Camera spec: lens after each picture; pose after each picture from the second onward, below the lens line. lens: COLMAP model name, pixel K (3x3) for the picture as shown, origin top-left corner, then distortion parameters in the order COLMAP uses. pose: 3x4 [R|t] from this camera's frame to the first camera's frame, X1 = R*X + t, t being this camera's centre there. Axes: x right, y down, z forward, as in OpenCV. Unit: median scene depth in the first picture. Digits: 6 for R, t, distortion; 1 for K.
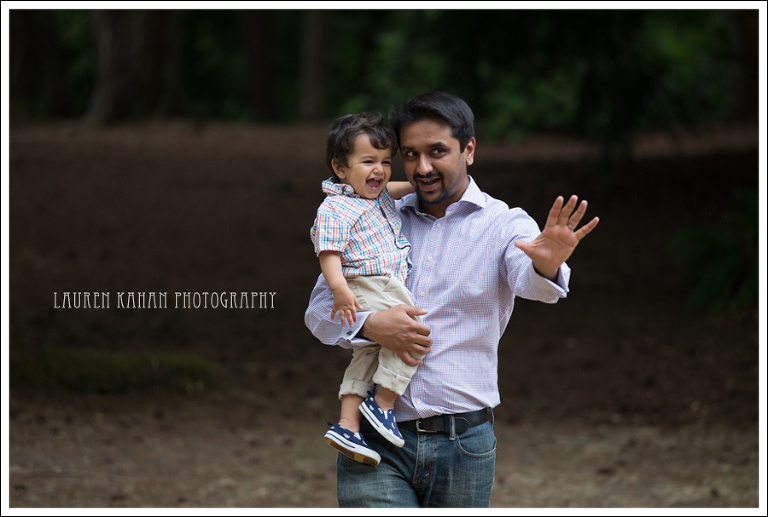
lens RADIAL K [[3804.2, 0, 383.6], [0, 3804.2, 258.6], [0, 0, 1]] dist [0.572454, 0.000000]
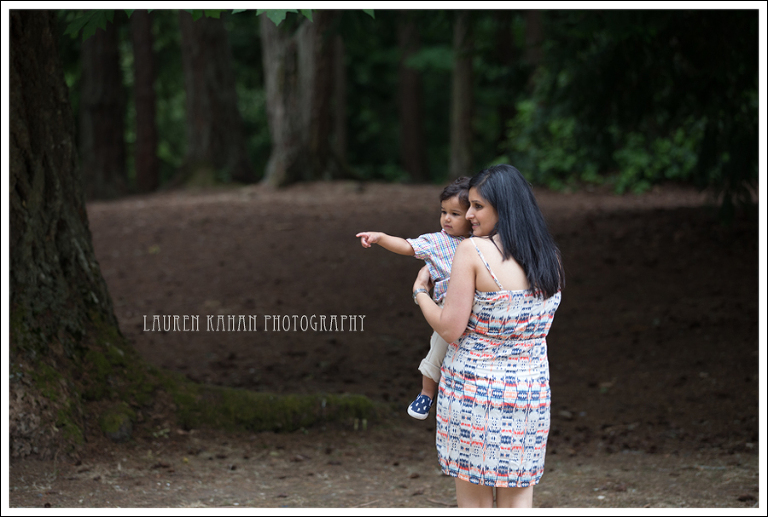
lens RADIAL K [[3000.5, 0, 383.0], [0, 3000.5, 258.2], [0, 0, 1]] dist [1.152596, 0.000000]
pose [[0.998830, -0.021941, -0.043094, -0.003805], [0.021487, 0.999709, -0.010961, -0.003424], [0.043322, 0.010023, 0.999011, 0.108096]]
